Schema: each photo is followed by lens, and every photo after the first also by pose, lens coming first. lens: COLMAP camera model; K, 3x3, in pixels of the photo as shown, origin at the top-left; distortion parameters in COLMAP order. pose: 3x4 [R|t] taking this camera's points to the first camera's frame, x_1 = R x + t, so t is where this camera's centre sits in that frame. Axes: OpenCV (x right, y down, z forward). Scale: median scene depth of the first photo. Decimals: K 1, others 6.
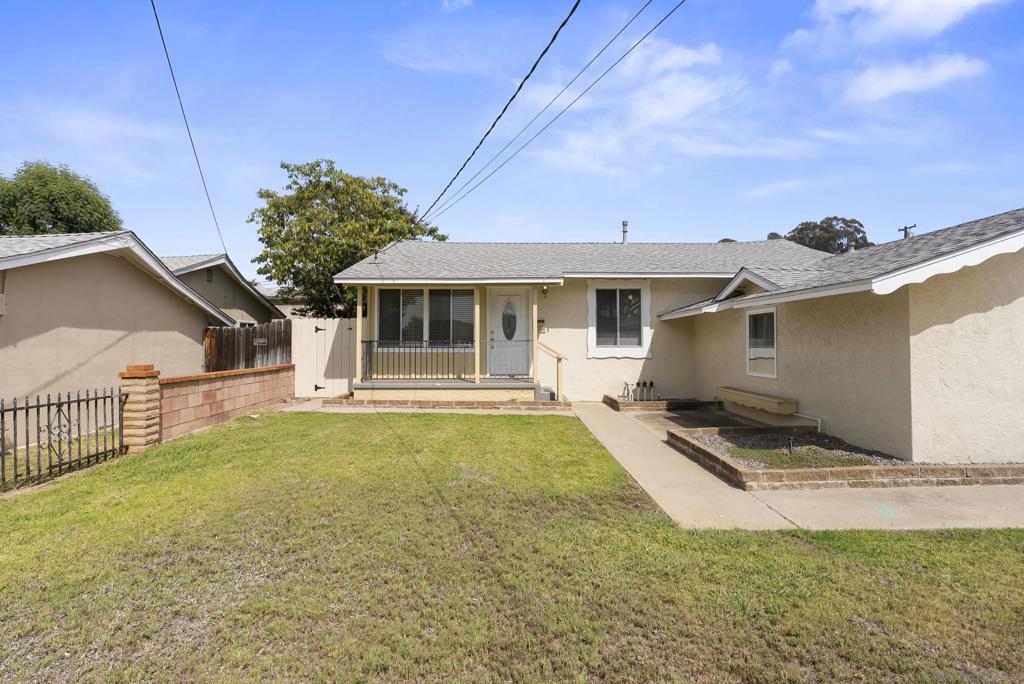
lens RADIAL K [[503.5, 0, 512.0], [0, 503.5, 342.0], [0, 0, 1]] dist [-0.001800, 0.001492]
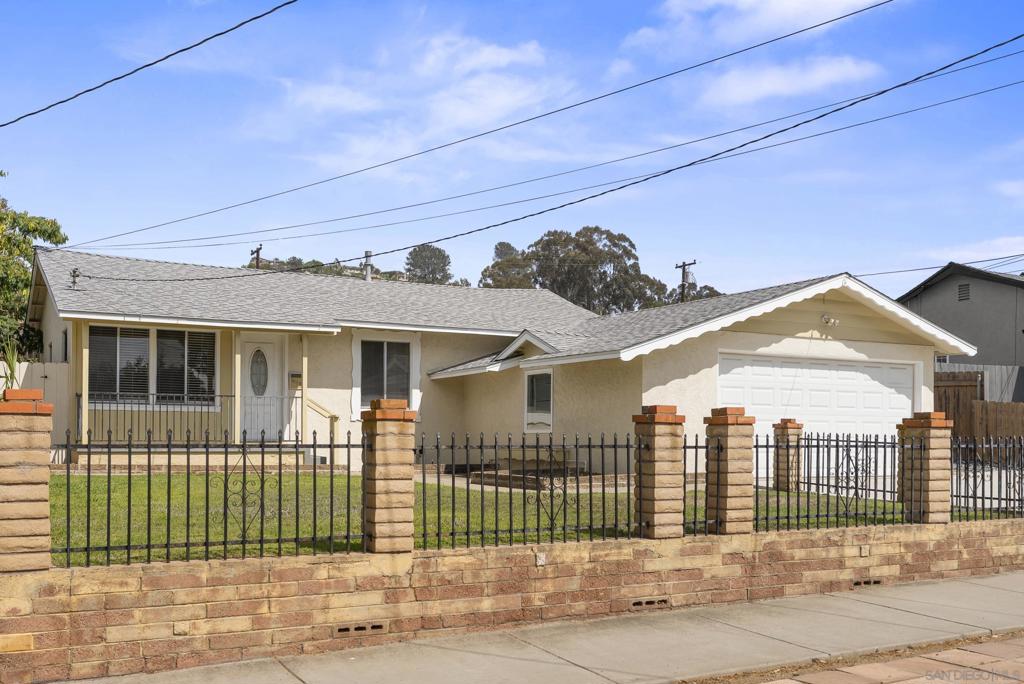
lens RADIAL K [[1016.0, 0, 512.7], [0, 1016.0, 462.8], [0, 0, 1]] dist [-0.003965, 0.004551]
pose [[0.882213, -0.005583, 0.470817, -0.419395], [-0.006985, 0.999664, 0.024942, 0.057561], [-0.470798, -0.025293, 0.881878, -0.644487]]
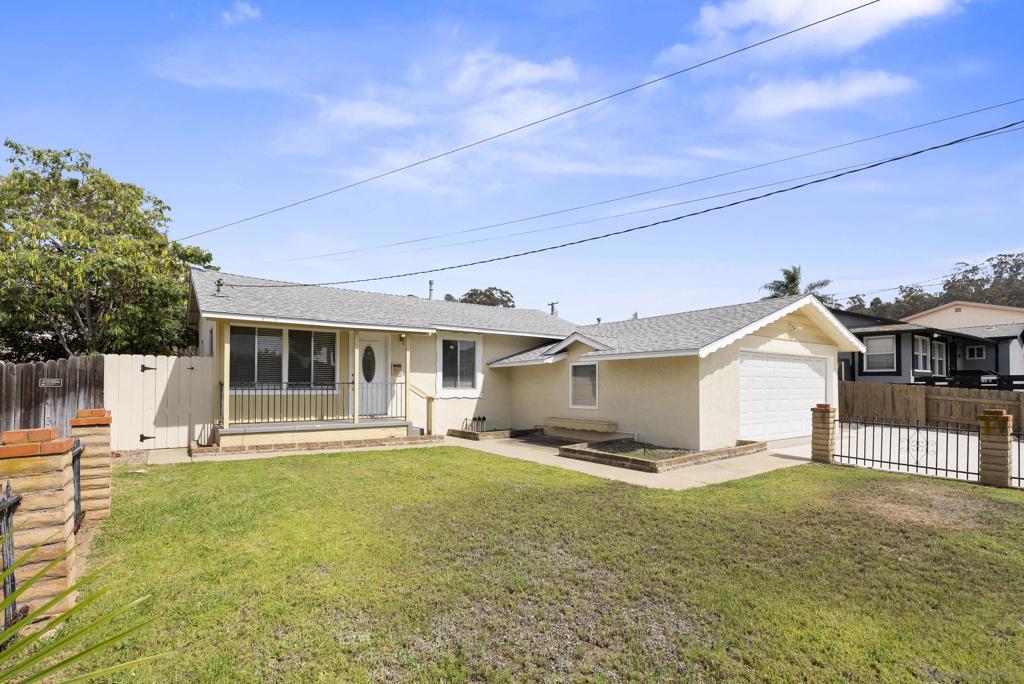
lens RADIAL K [[476.8, 0, 511.8], [0, 476.8, 386.6], [0, 0, 1]] dist [0.000194, 0.000367]
pose [[0.815574, 0.001380, 0.578651, -0.347175], [-0.001618, 0.999999, -0.000104, 0.004615], [-0.578651, -0.000851, 0.815575, -0.000742]]
